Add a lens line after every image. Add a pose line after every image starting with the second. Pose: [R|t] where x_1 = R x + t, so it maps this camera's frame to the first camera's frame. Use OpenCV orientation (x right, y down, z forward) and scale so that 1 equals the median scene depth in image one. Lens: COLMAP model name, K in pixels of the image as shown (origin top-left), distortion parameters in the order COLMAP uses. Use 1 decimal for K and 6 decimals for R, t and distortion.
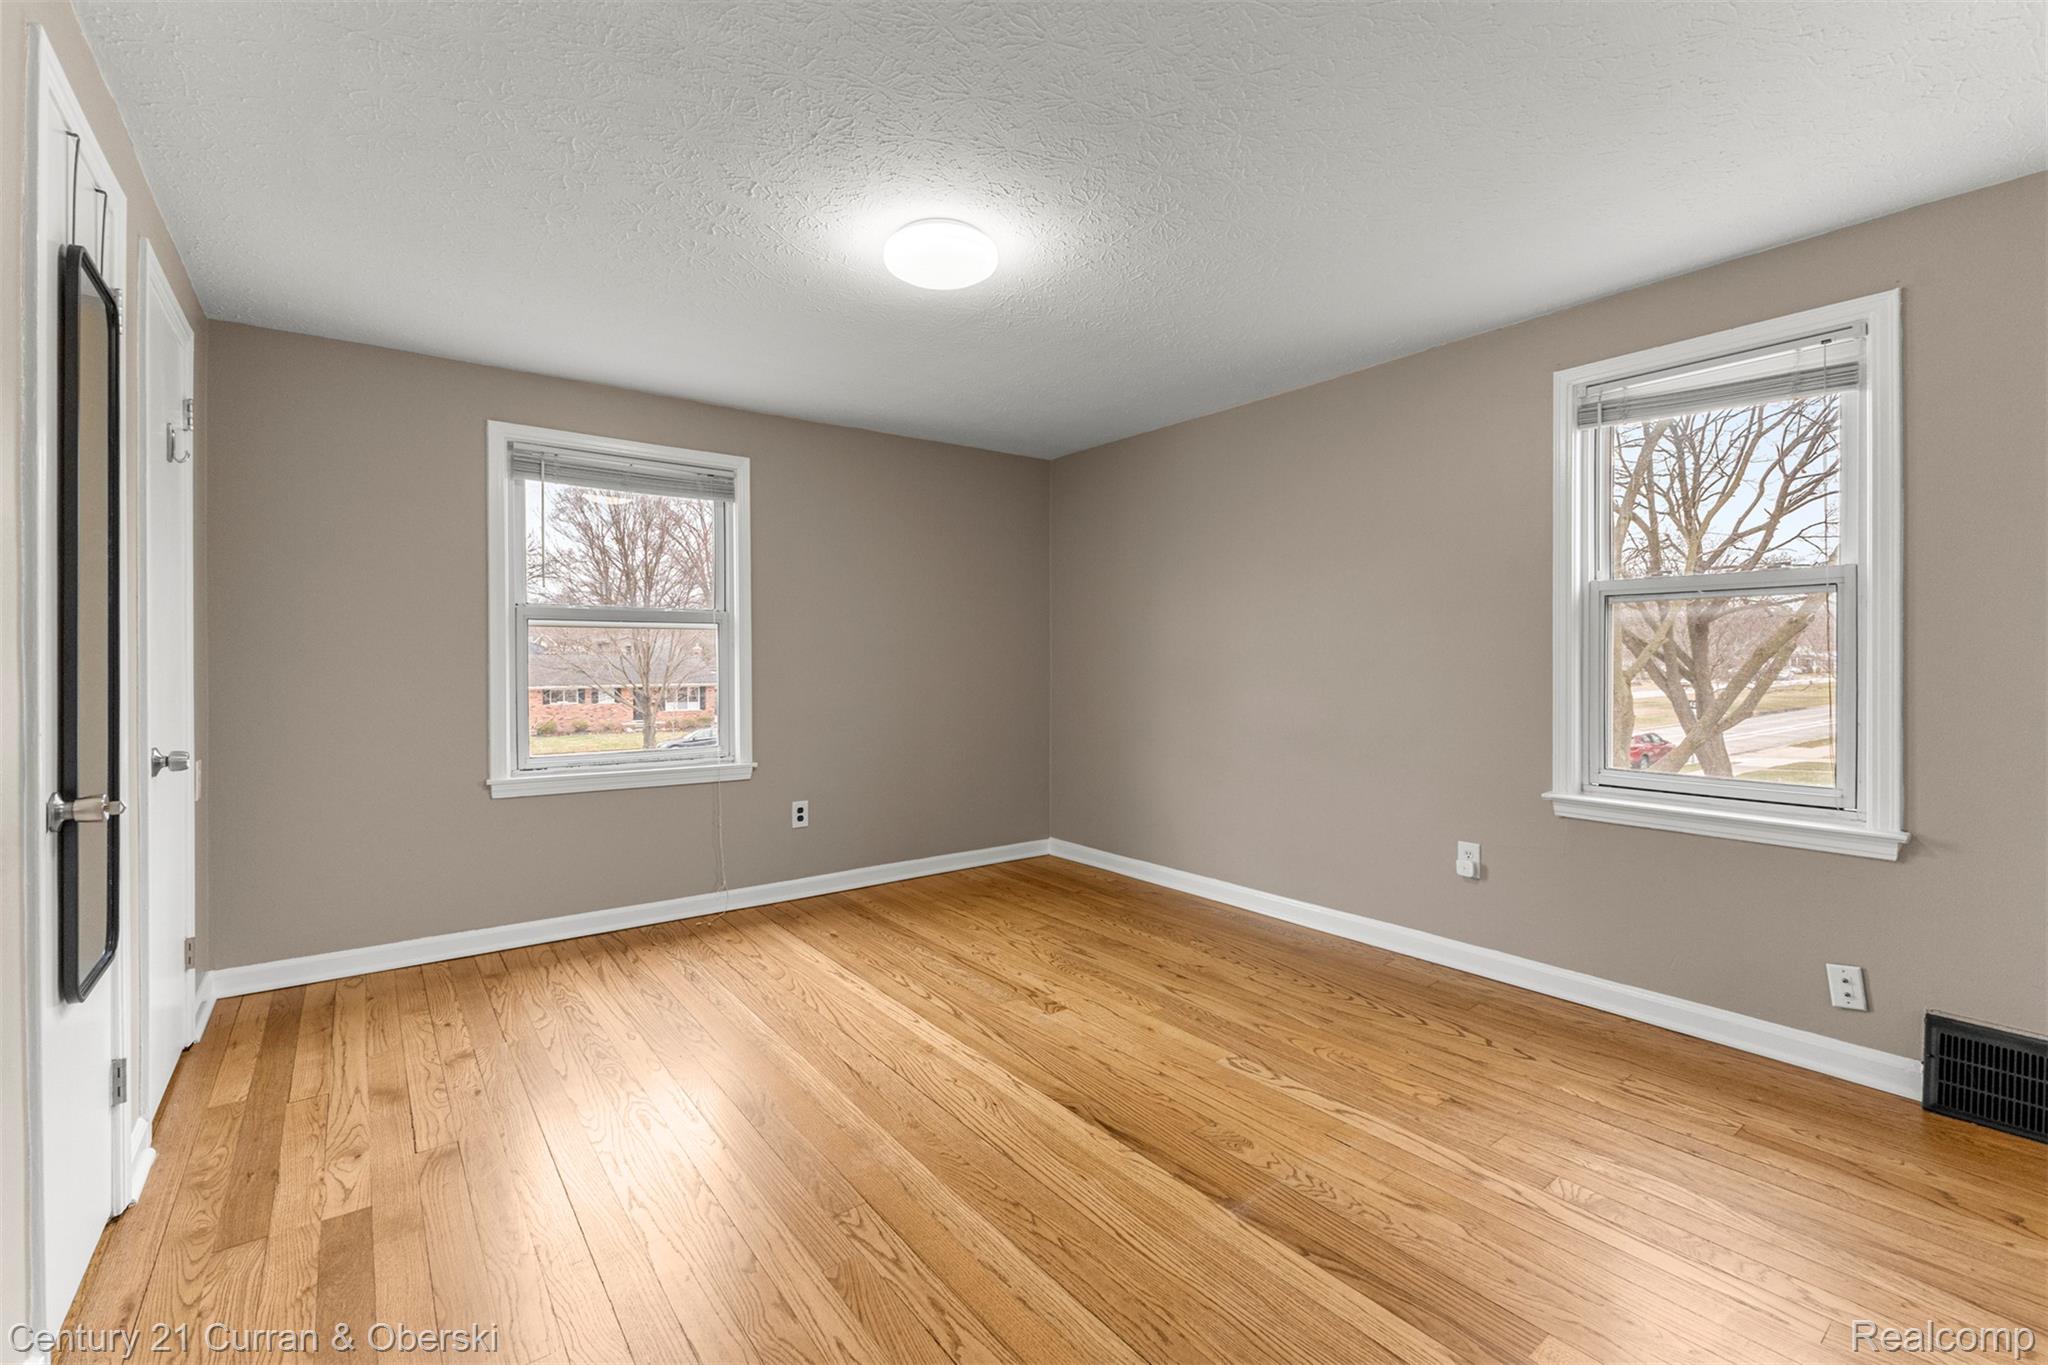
lens RADIAL K [[882.1, 0, 1023.3], [0, 882.1, 686.7], [0, 0, 1]] dist [0.014341, 0.000116]
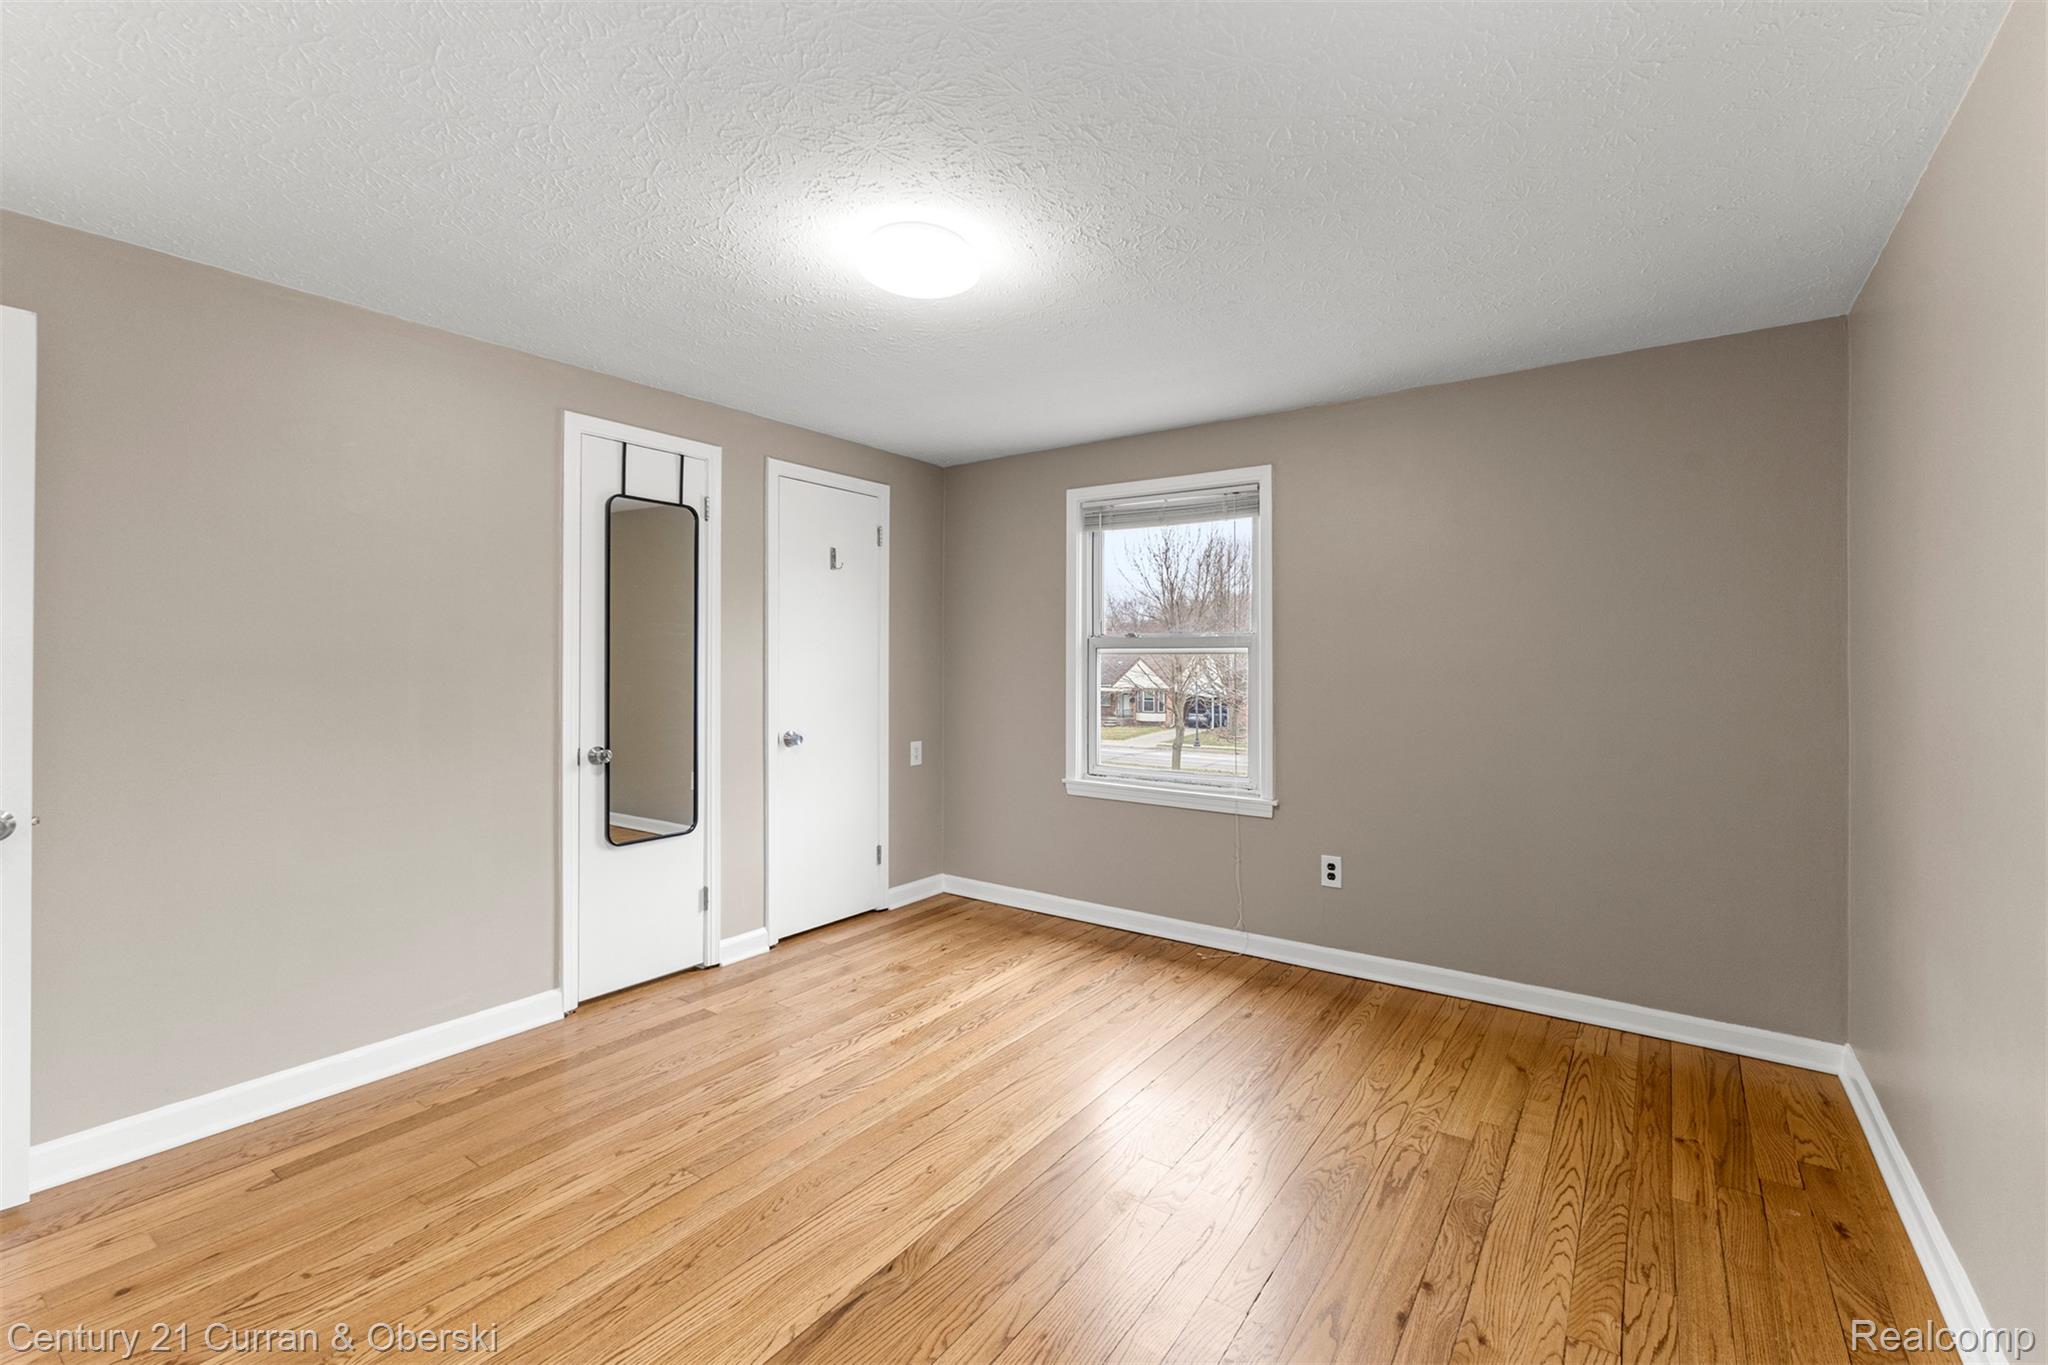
lens RADIAL K [[882.1, 0, 1023.3], [0, 882.1, 686.7], [0, 0, 1]] dist [0.014341, 0.000116]
pose [[0.300882, 0.028900, -0.953223, 0.543391], [-0.028621, 0.999364, 0.021265, -0.048375], [0.953232, 0.020884, 0.301518, 0.551568]]
